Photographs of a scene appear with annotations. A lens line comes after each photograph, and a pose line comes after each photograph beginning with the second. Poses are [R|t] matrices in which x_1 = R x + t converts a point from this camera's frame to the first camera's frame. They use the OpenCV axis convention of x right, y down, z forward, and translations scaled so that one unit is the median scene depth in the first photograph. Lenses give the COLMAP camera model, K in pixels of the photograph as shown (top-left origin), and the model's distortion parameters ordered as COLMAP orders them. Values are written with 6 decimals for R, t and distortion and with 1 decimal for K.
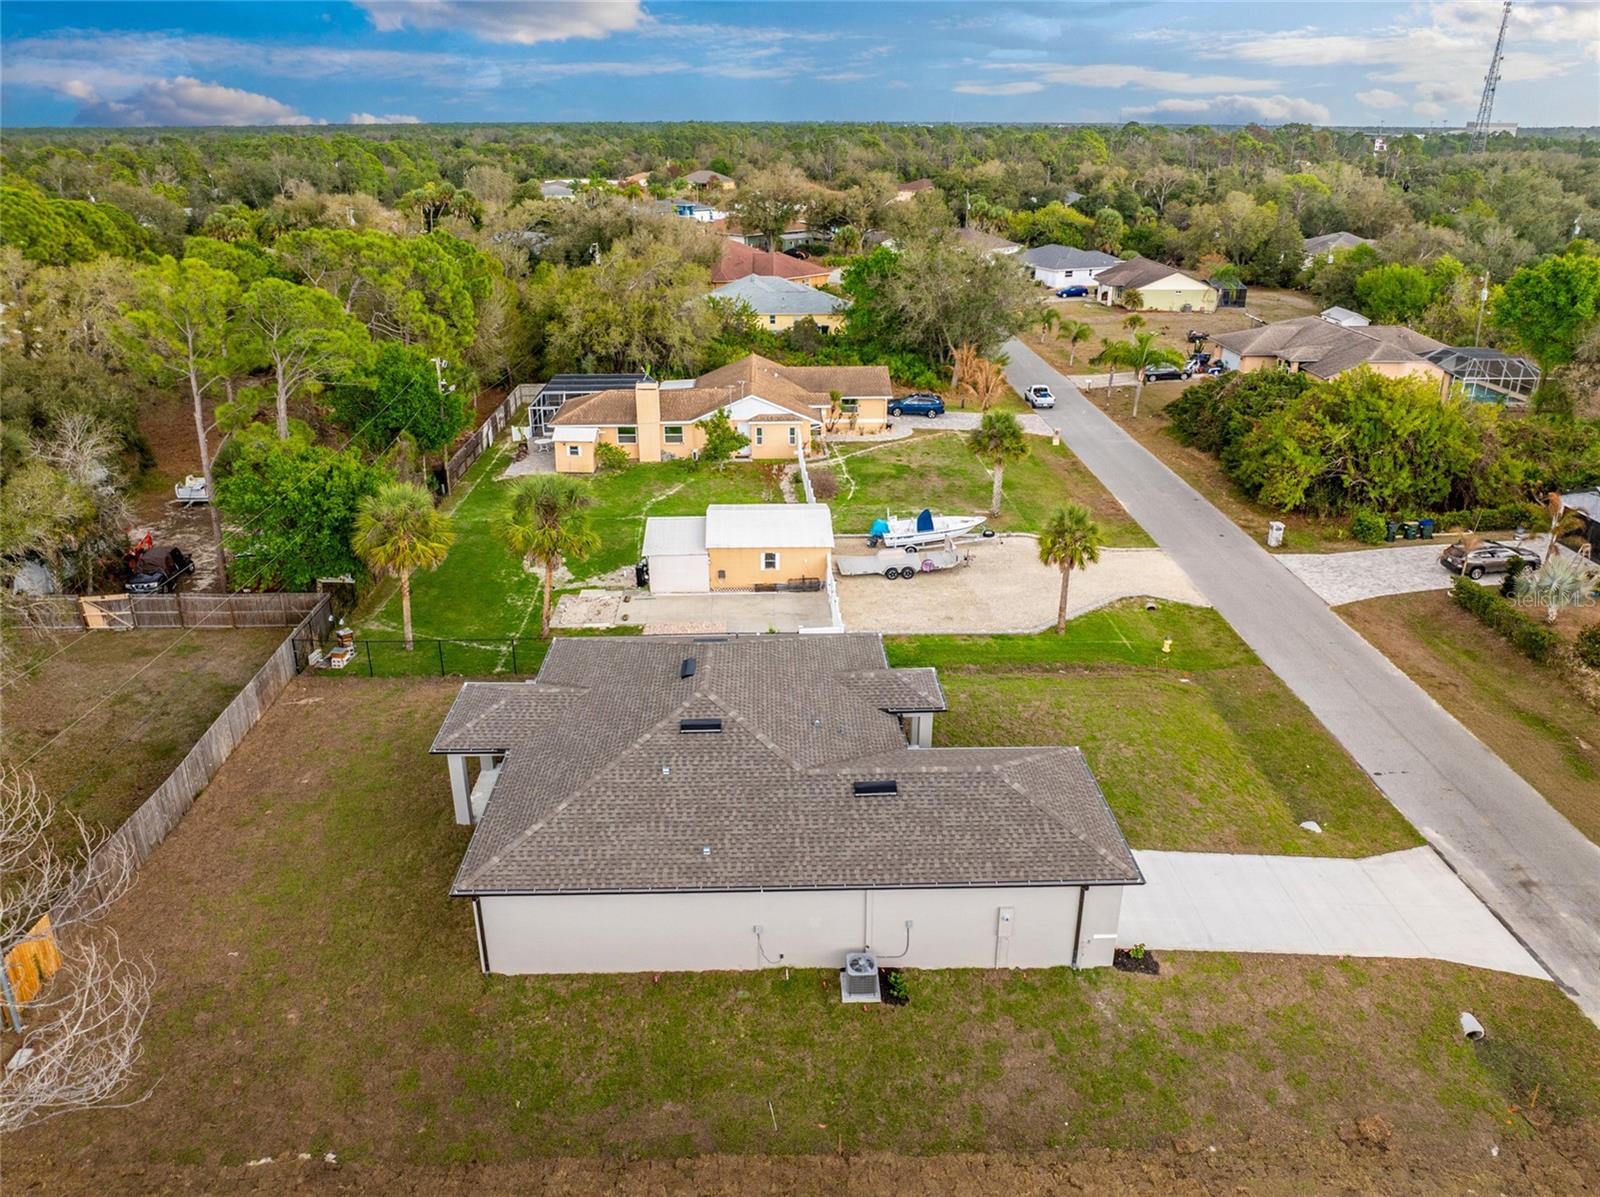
lens RADIAL K [[1104.5, 0, 799.5], [0, 1104.5, 668.8], [0, 0, 1]] dist [-0.033417, 0.003658]
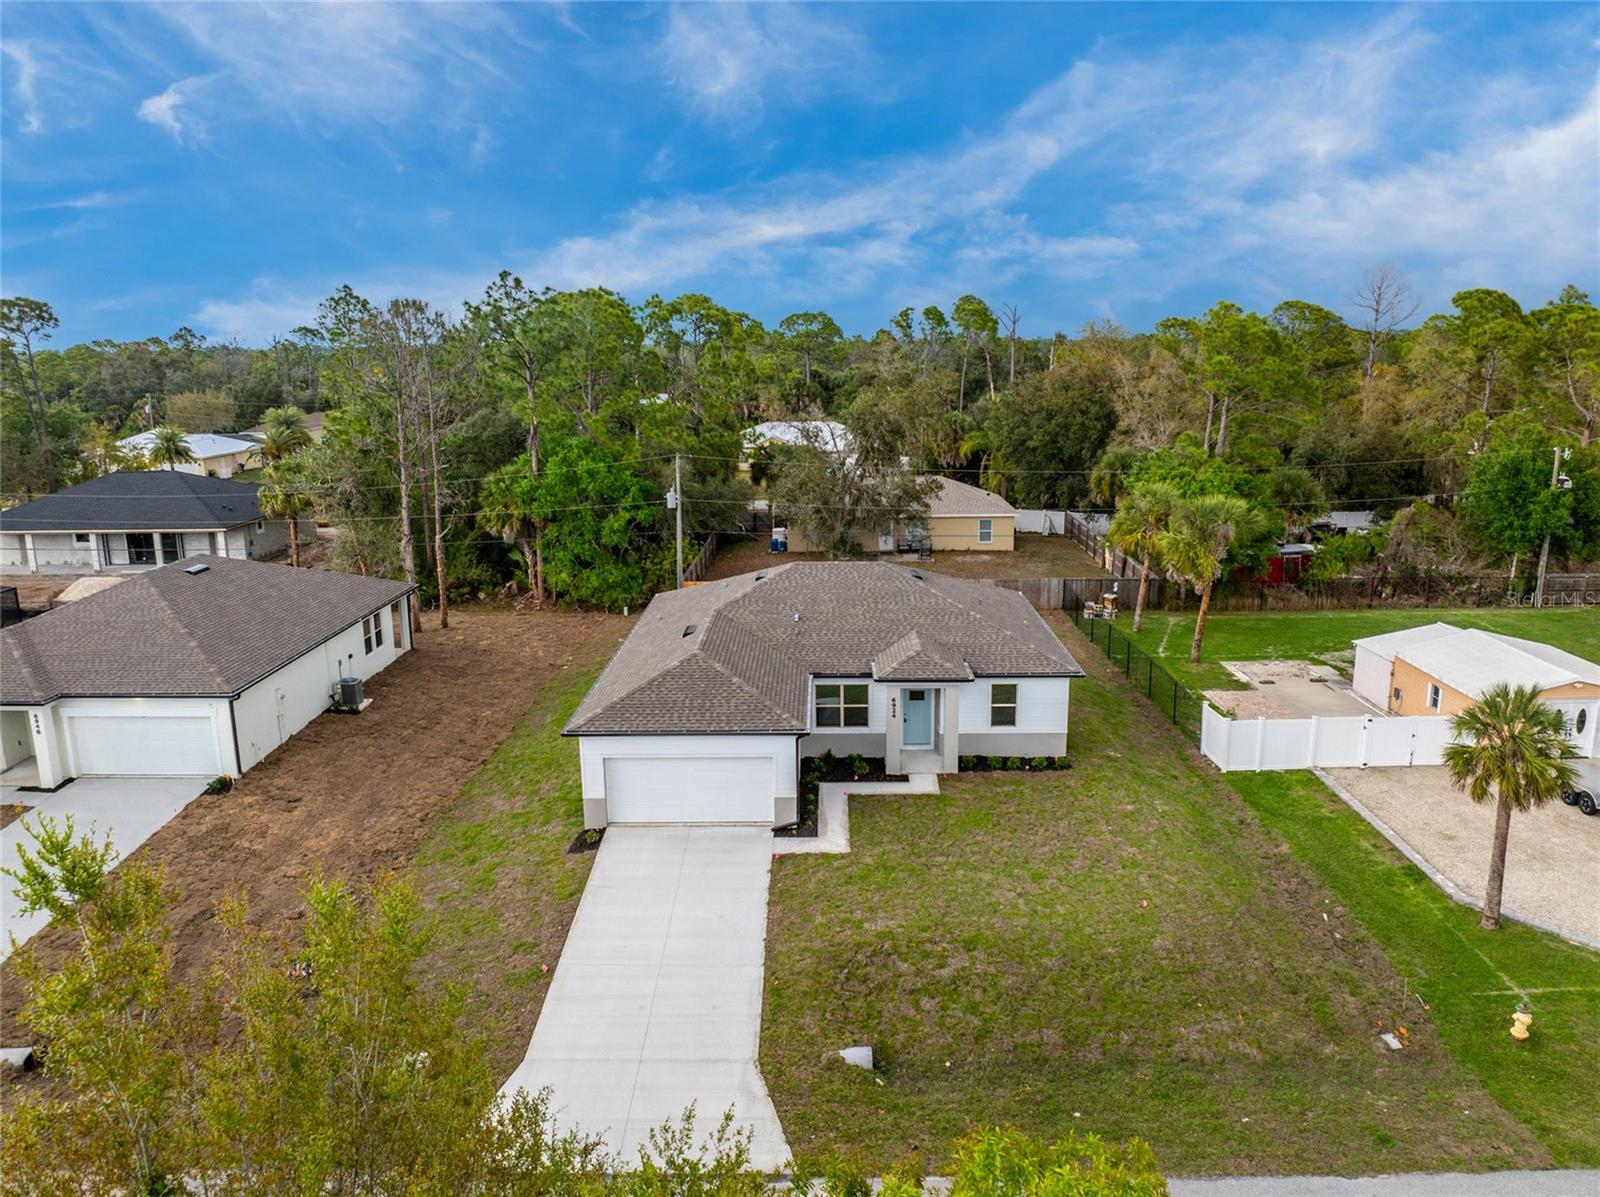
lens RADIAL K [[1124.5, 0, 800.0], [0, 1124.5, 598.5], [0, 0, 1]] dist [-0.037759, -0.003921]
pose [[-0.050186, 0.211367, -0.976118, 1.294758], [-0.430531, 0.877300, 0.212104, -0.246464], [0.901179, 0.430894, 0.046972, 1.057643]]
